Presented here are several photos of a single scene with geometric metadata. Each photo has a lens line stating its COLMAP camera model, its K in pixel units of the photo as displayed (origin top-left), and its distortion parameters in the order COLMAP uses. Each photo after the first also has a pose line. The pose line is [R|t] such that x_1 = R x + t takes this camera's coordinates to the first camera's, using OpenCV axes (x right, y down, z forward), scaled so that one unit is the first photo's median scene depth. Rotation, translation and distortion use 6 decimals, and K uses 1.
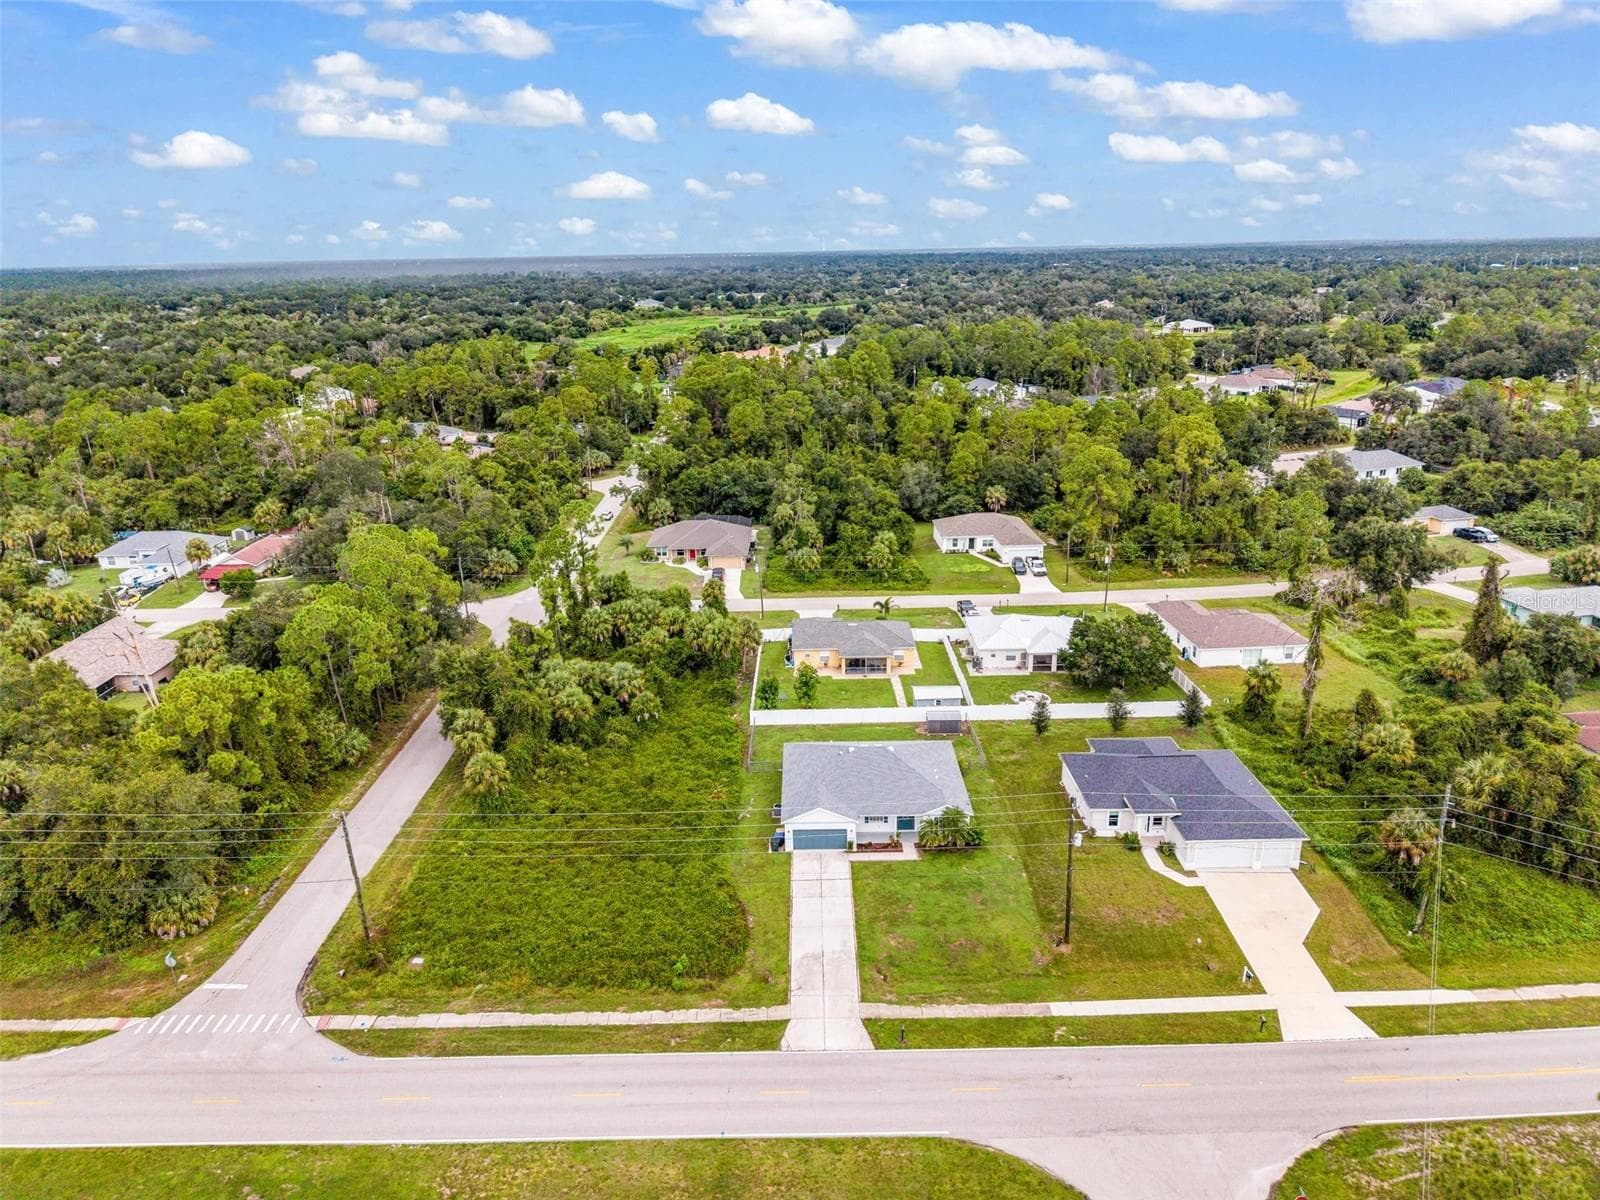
lens RADIAL K [[1063.0, 0, 799.3], [0, 1063.0, 629.1], [0, 0, 1]] dist [0.057209, -0.062681]
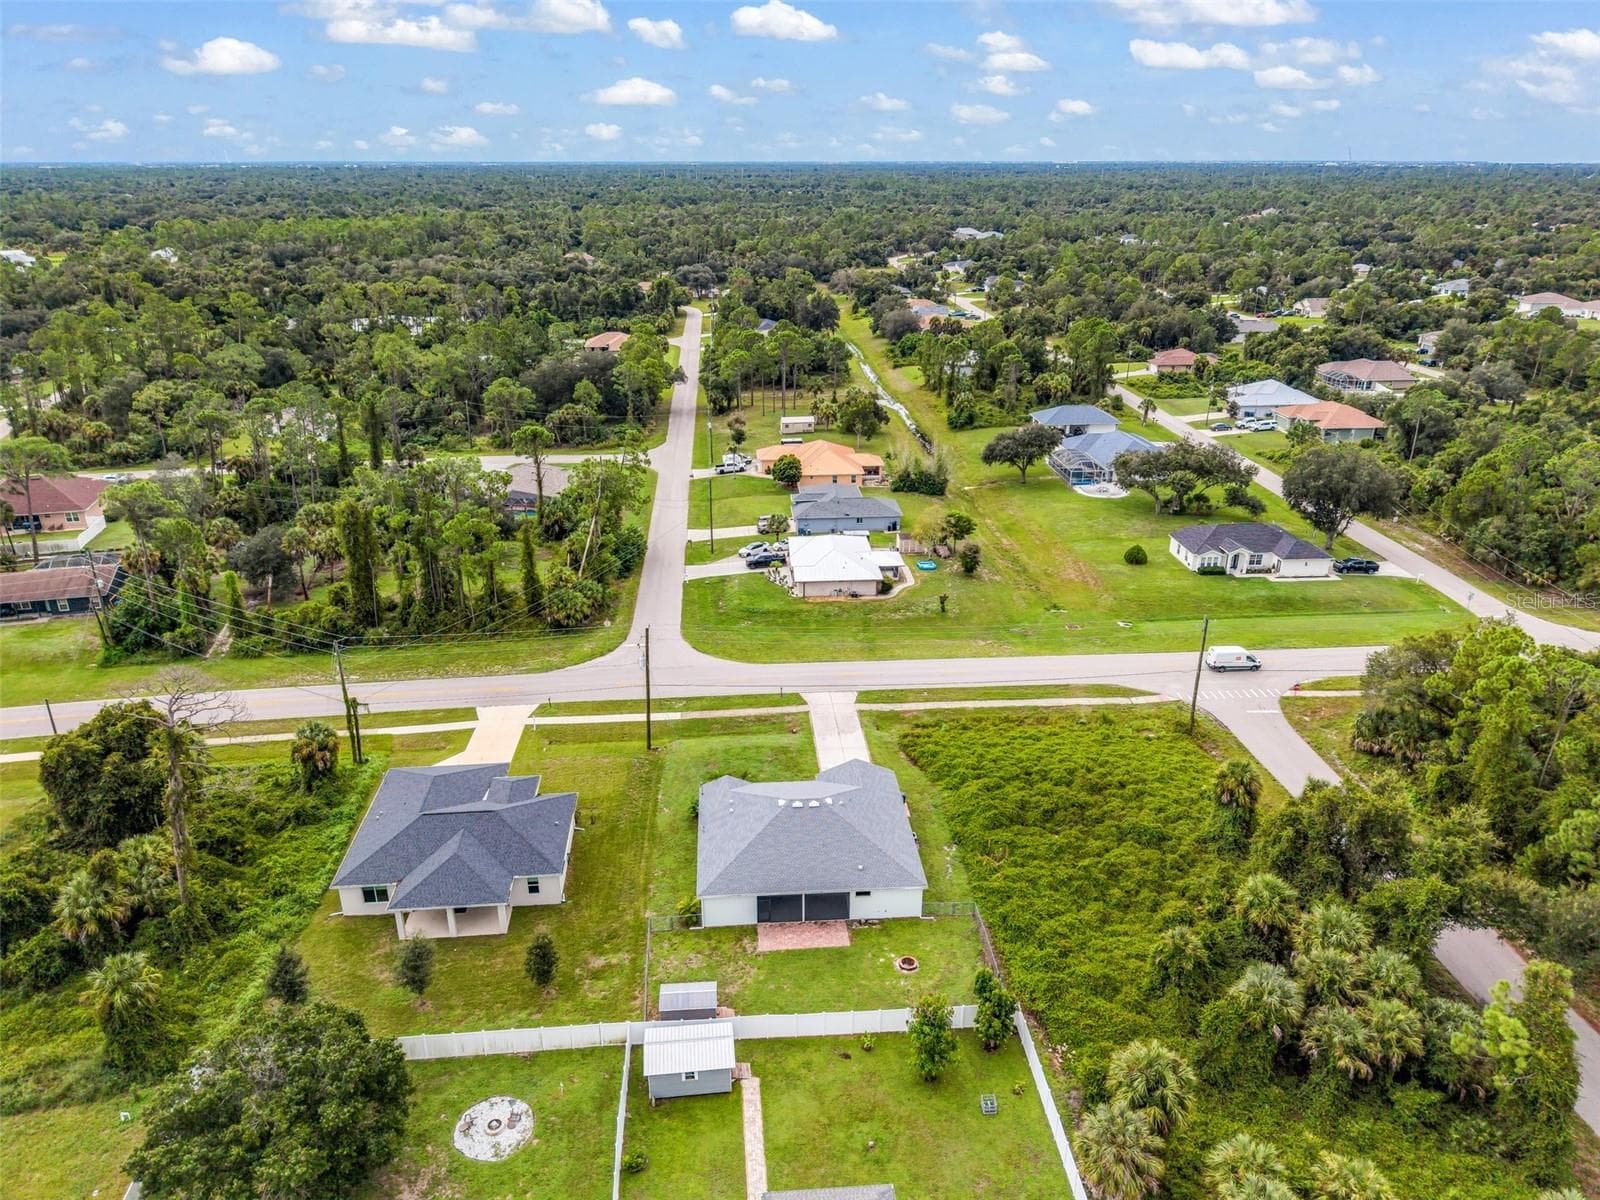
lens RADIAL K [[1064.3, 0, 800.0], [0, 1064.3, 600.0], [0, 0, 1]] dist [0.083244, -0.156161]
pose [[-0.997014, 0.048181, -0.060349, 0.105458], [-0.005198, 0.737847, 0.674948, -0.524232], [0.077048, 0.673246, -0.735394, 1.383188]]
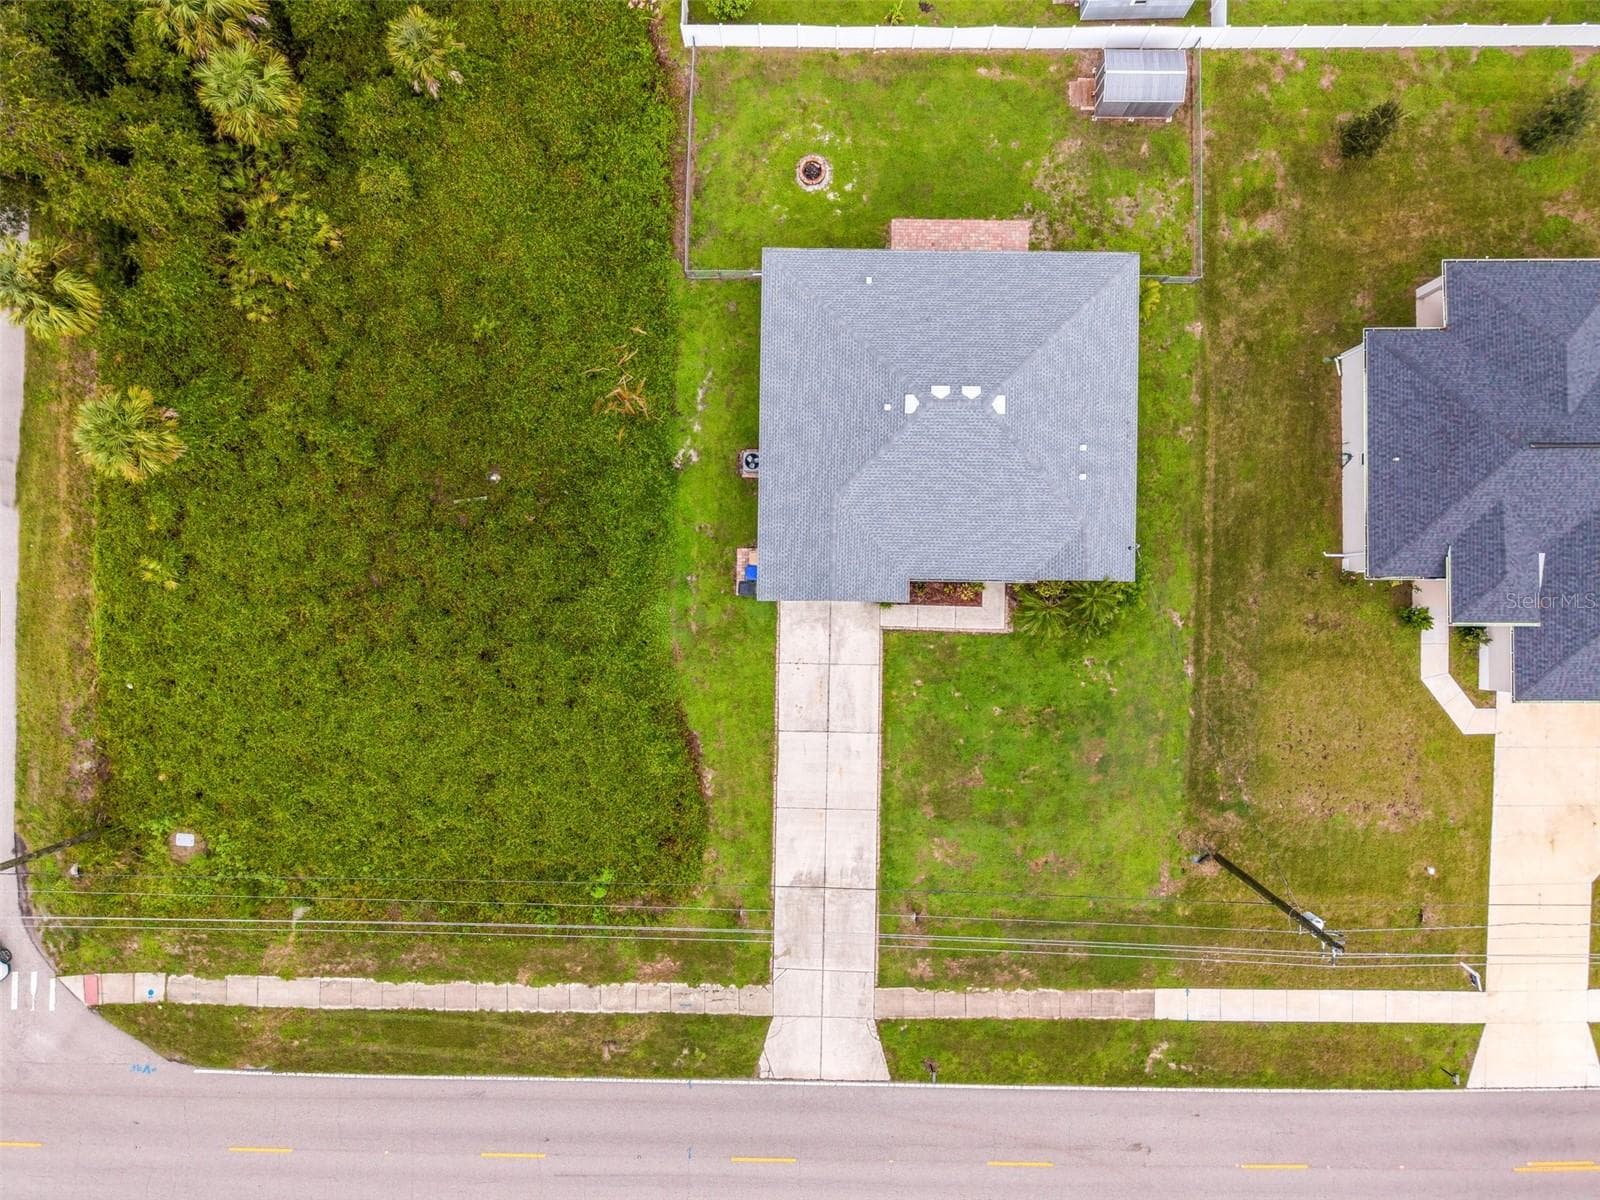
lens RADIAL K [[1059.6, 0, 809.7], [0, 1059.6, 599.4], [0, 0, 1]] dist [0.067239, -0.086578]
pose [[0.999841, 0.013716, 0.011352, 0.002763], [-0.015427, 0.349064, 0.936972, -0.257396], [0.008889, -0.936998, 0.349221, 0.698891]]
